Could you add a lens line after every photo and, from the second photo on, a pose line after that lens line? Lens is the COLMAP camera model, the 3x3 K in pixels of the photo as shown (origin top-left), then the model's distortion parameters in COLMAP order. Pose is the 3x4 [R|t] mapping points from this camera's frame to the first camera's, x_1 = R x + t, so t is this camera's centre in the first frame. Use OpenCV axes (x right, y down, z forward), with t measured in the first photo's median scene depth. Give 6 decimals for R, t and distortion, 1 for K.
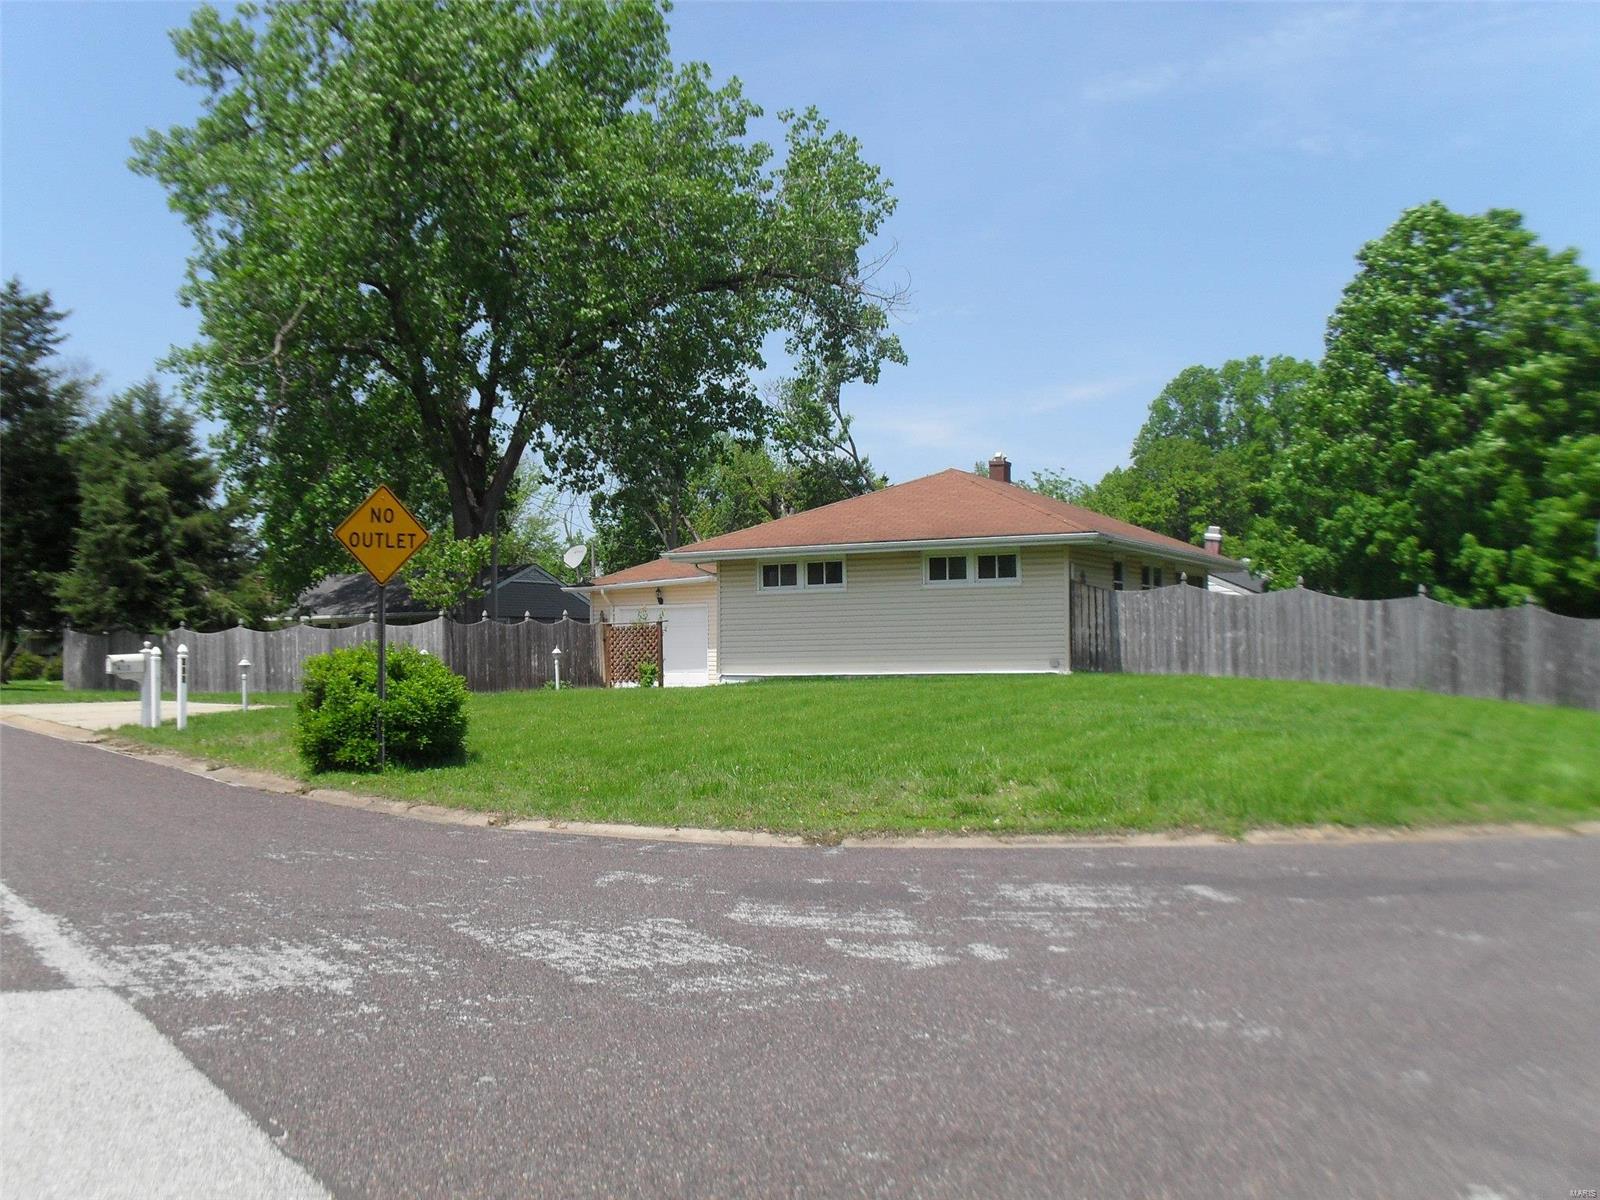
lens RADIAL K [[1715.1, 0, 768.5], [0, 1715.1, 601.2], [0, 0, 1]] dist [-0.230613, 0.323548]
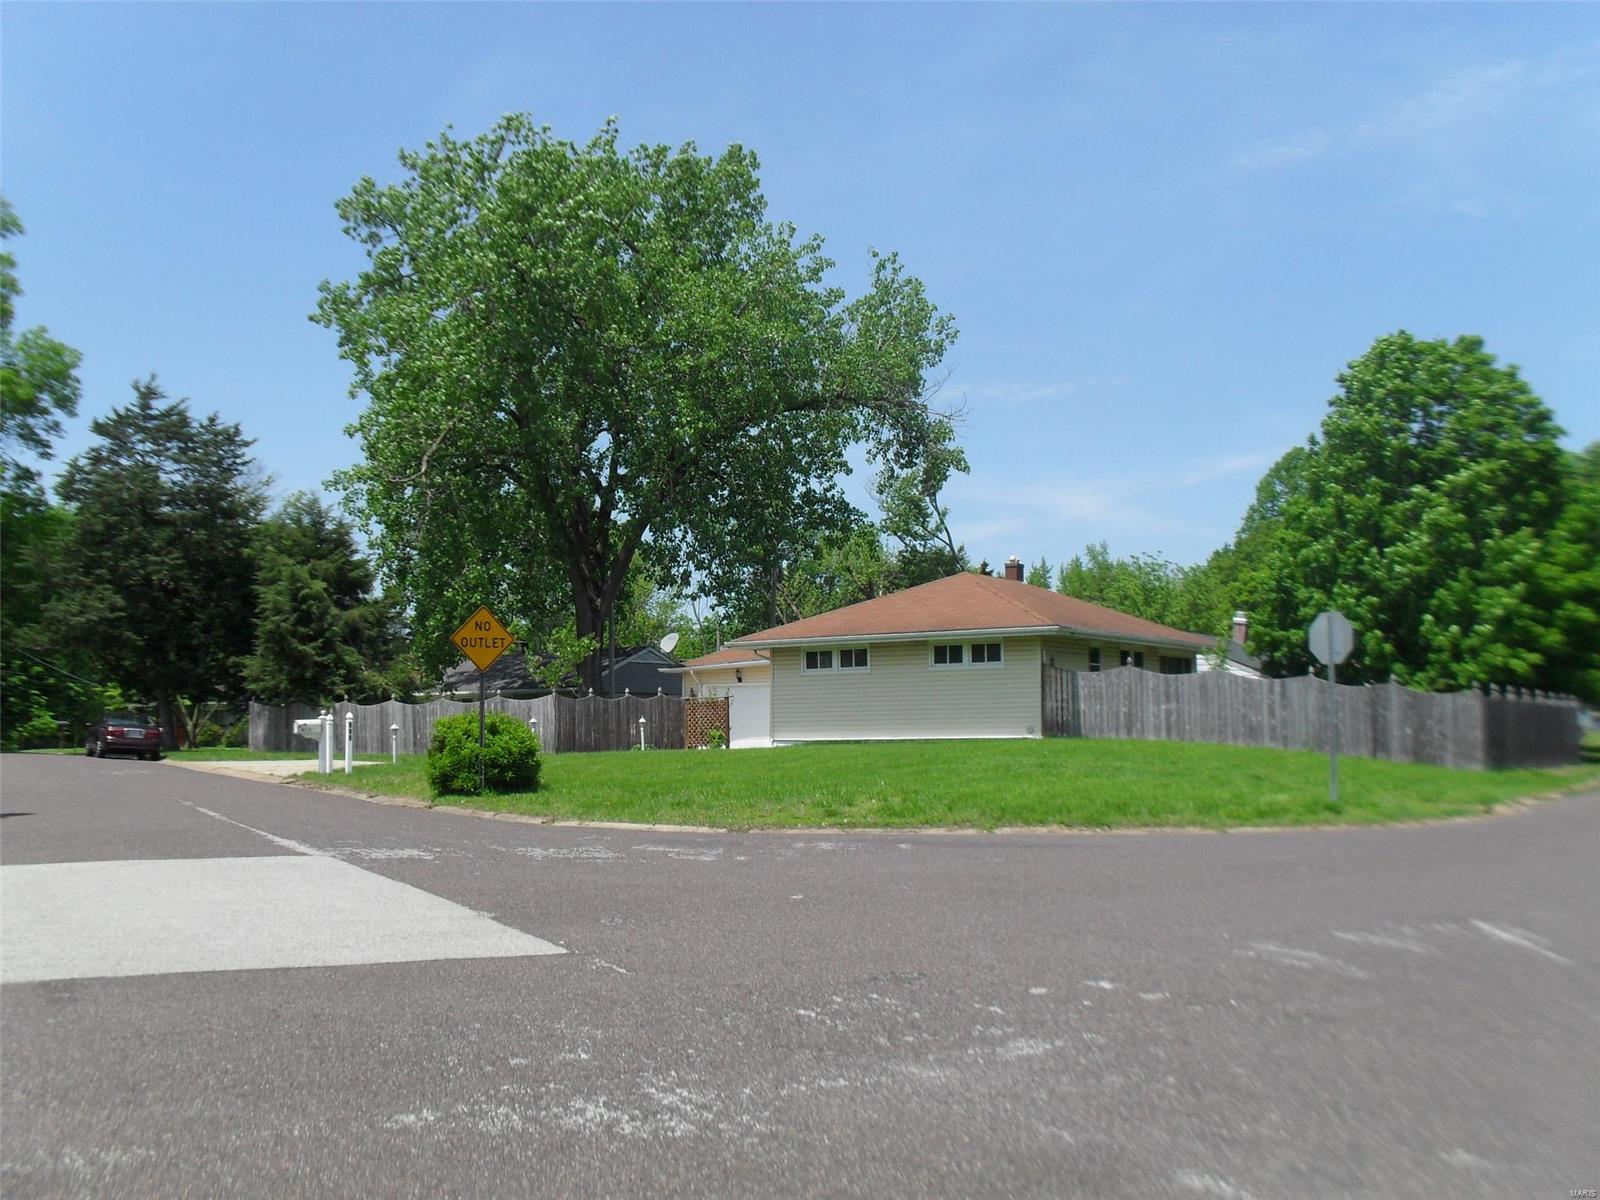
lens RADIAL K [[1715.1, 0, 768.5], [0, 1715.1, 601.2], [0, 0, 1]] dist [-0.230613, 0.323548]
pose [[0.996100, -0.004243, -0.088125, 0.081608], [0.000351, 0.999026, -0.044132, -0.002766], [0.088226, 0.043929, 0.995131, -0.251383]]
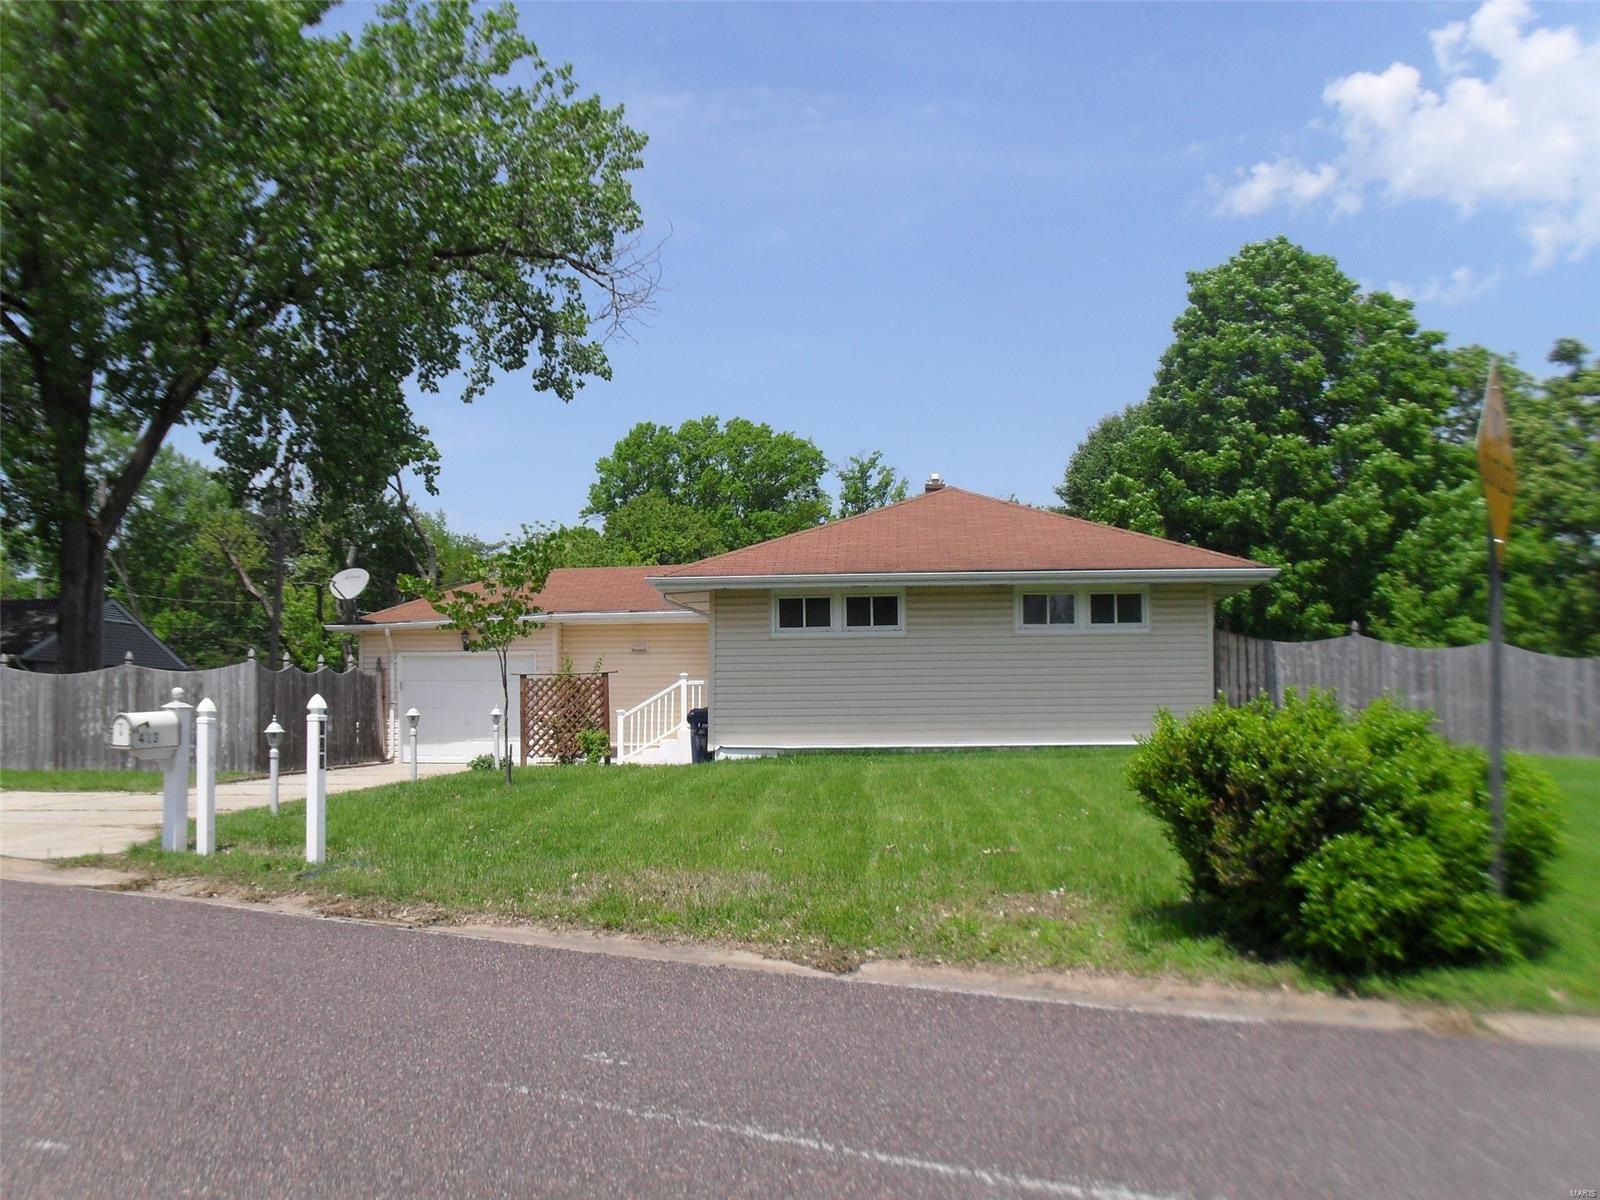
lens RADIAL K [[1716.4, 0, 766.6], [0, 1716.4, 577.8], [0, 0, 1]] dist [-0.230667, 0.304292]
pose [[0.919562, 0.039080, 0.390997, -0.305508], [-0.018721, 0.998269, -0.055747, 0.011577], [-0.392499, 0.043943, 0.918702, 0.328593]]
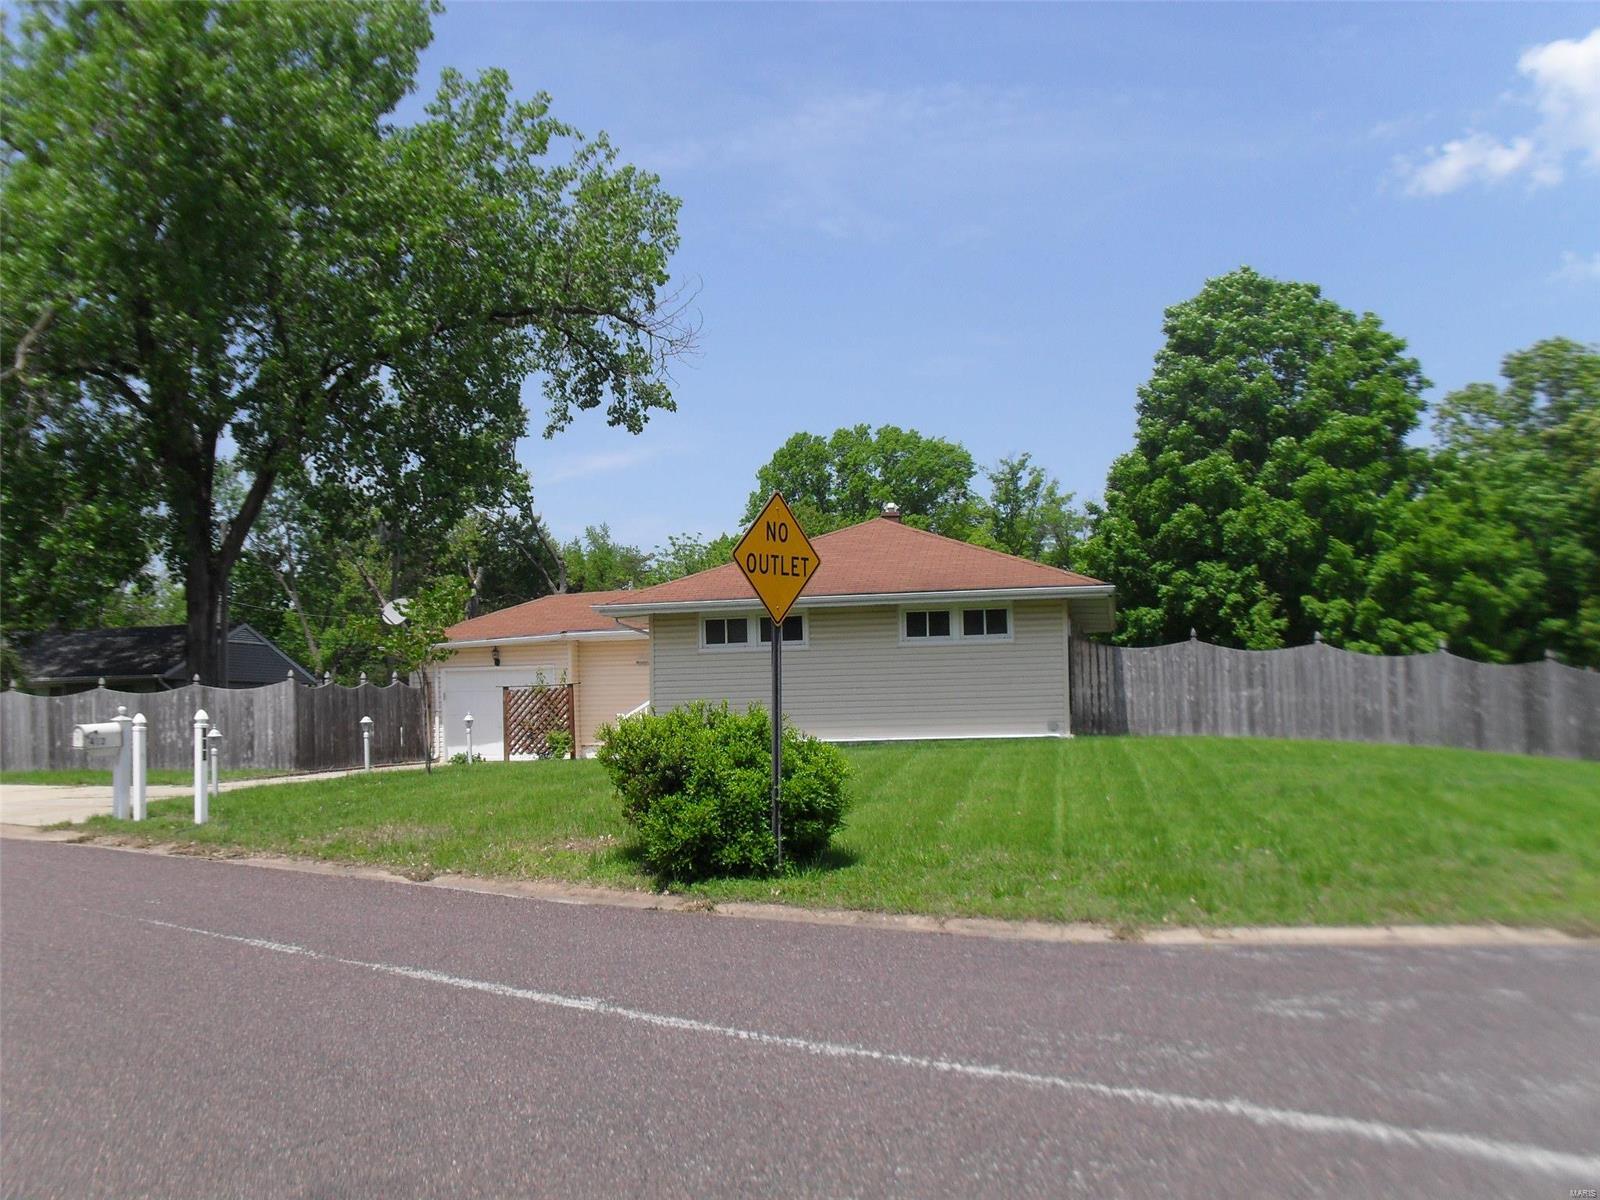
lens RADIAL K [[1715.1, 0, 768.5], [0, 1715.1, 601.2], [0, 0, 1]] dist [-0.230613, 0.323548]
pose [[0.960471, 0.010266, 0.278191, -0.224605], [0.000975, 0.999189, -0.040242, 0.005310], [-0.278379, 0.038923, 0.959682, 0.139905]]
